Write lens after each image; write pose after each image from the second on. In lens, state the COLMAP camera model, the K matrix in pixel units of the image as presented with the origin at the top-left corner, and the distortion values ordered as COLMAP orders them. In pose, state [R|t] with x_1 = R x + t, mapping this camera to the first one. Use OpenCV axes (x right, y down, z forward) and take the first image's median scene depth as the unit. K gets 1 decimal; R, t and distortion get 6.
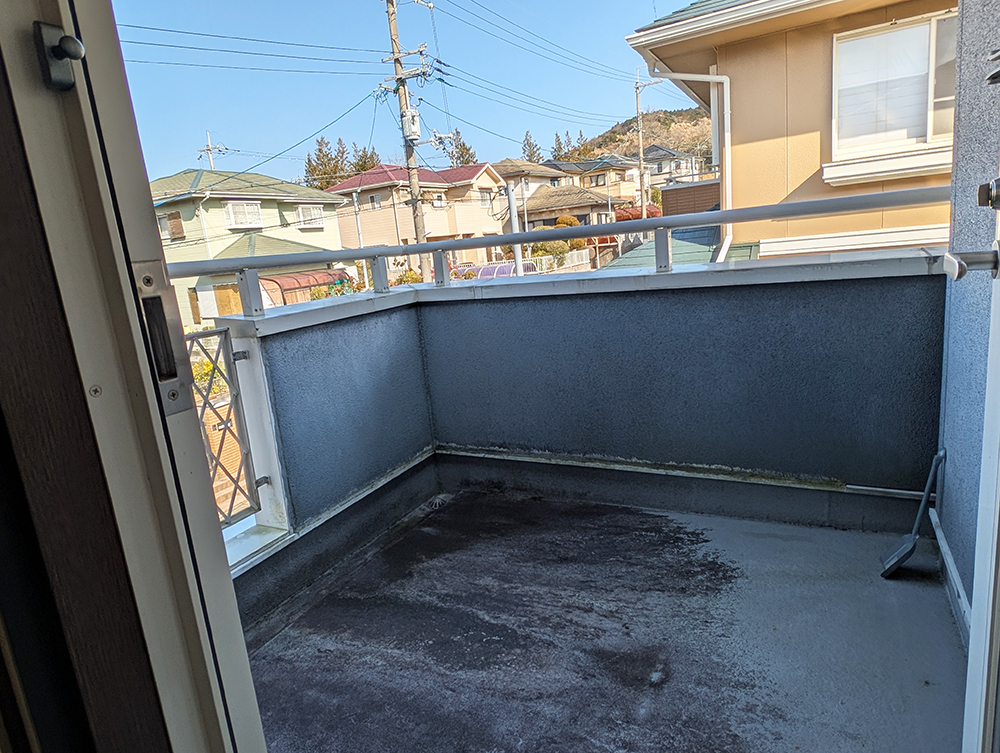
lens RADIAL K [[597.6, 0, 495.9], [0, 597.6, 368.7], [0, 0, 1]] dist [0.024426, -0.013390]
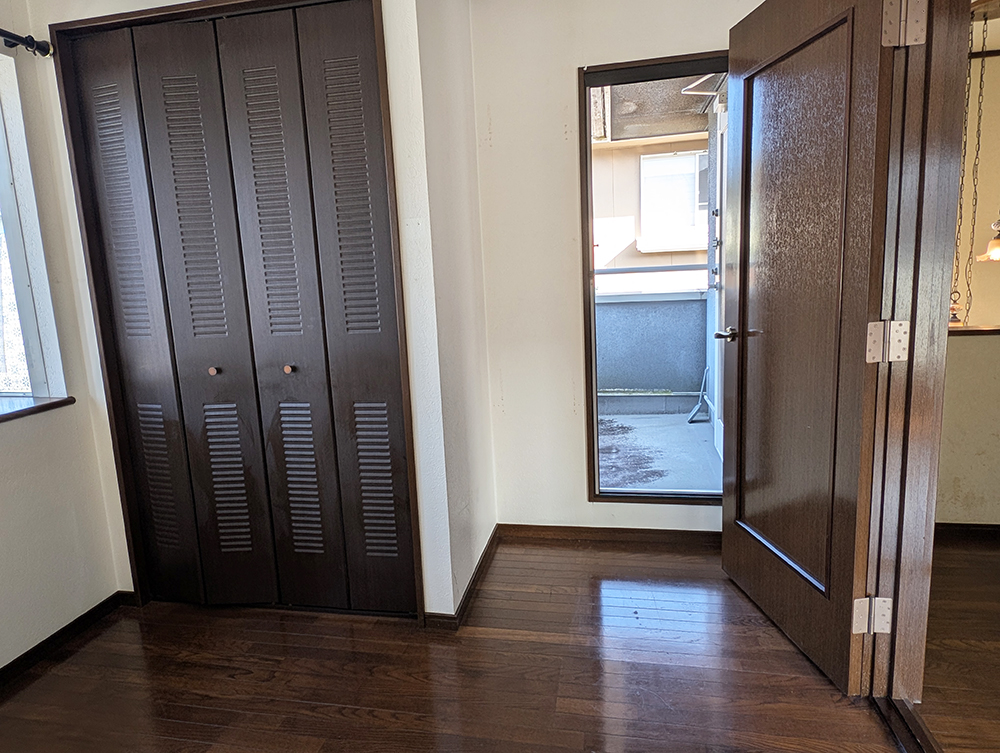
lens RADIAL K [[597.6, 0, 501.6], [0, 597.6, 371.6], [0, 0, 1]] dist [0.024426, -0.013390]
pose [[0.954144, 0.006158, 0.299285, -0.744478], [0.011622, 0.998273, -0.057591, 0.250969], [-0.299123, 0.058429, 0.952424, -1.009587]]
